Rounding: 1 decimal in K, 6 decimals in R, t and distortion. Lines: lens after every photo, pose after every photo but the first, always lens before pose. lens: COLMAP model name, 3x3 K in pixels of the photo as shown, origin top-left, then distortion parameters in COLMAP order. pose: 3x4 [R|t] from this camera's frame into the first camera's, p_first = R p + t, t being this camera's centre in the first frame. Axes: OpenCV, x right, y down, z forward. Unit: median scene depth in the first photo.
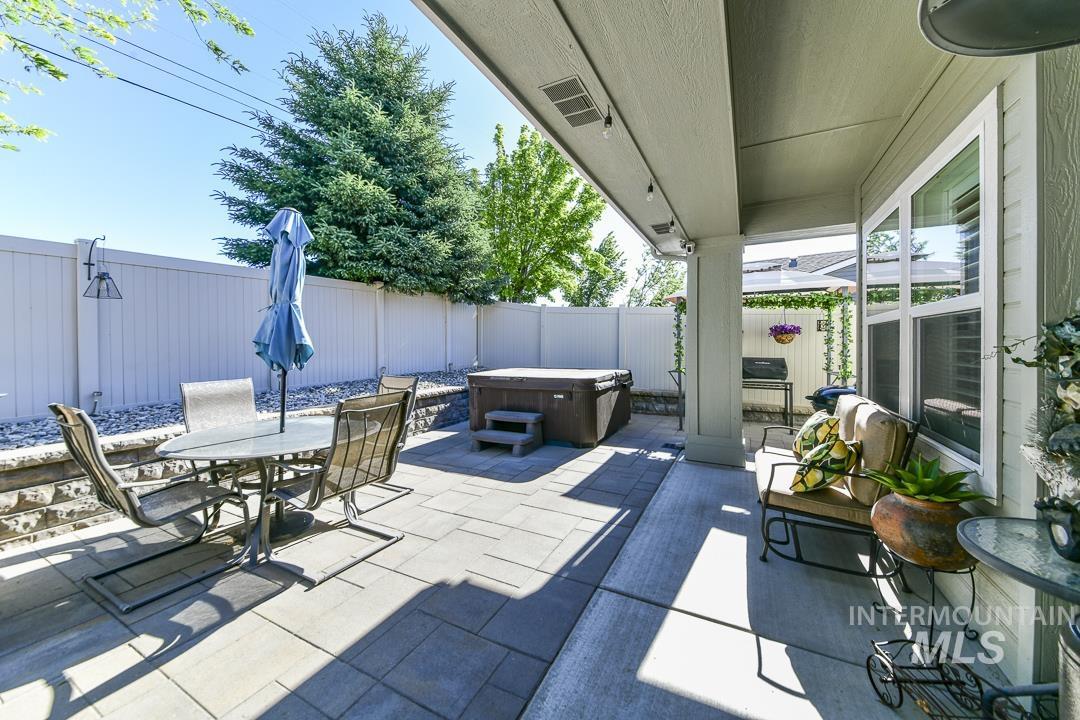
lens RADIAL K [[403.7, 0, 518.2], [0, 403.7, 338.2], [0, 0, 1]] dist [0.001513, -0.000264]
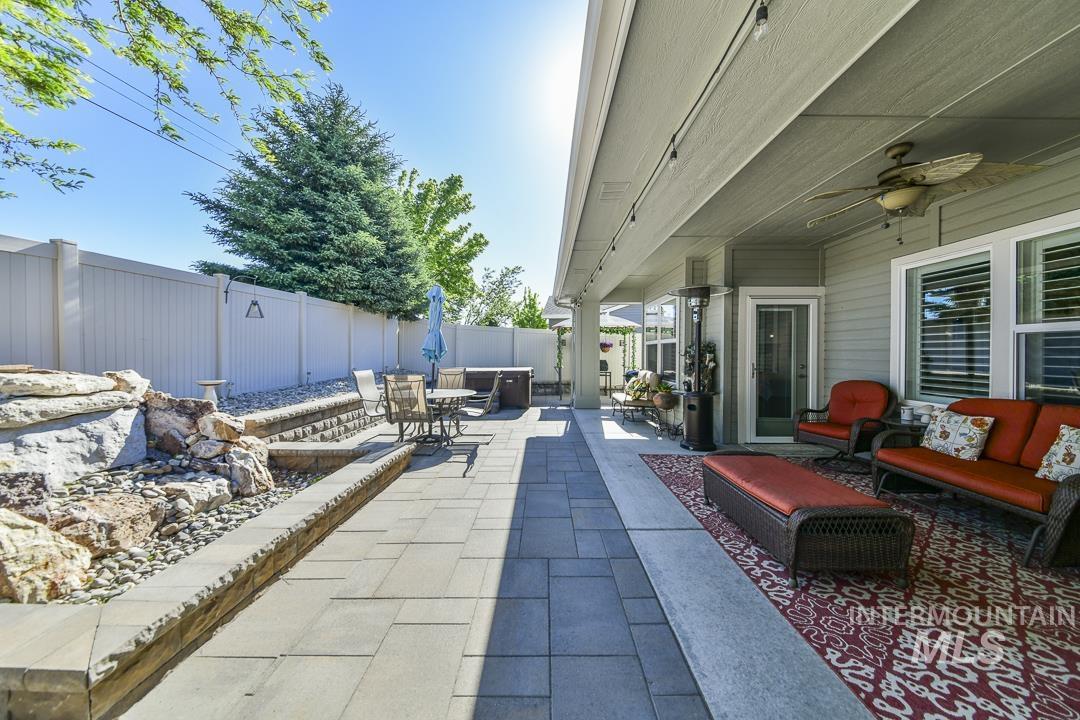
lens RADIAL K [[364.4, 0, 534.2], [0, 364.4, 357.9], [0, 0, 1]] dist [-0.021267, -0.000456]
pose [[0.893843, 0.000630, 0.448379, -0.457180], [-0.013021, 0.999614, 0.024554, 0.001612], [-0.448190, -0.027786, 0.893506, -0.421263]]
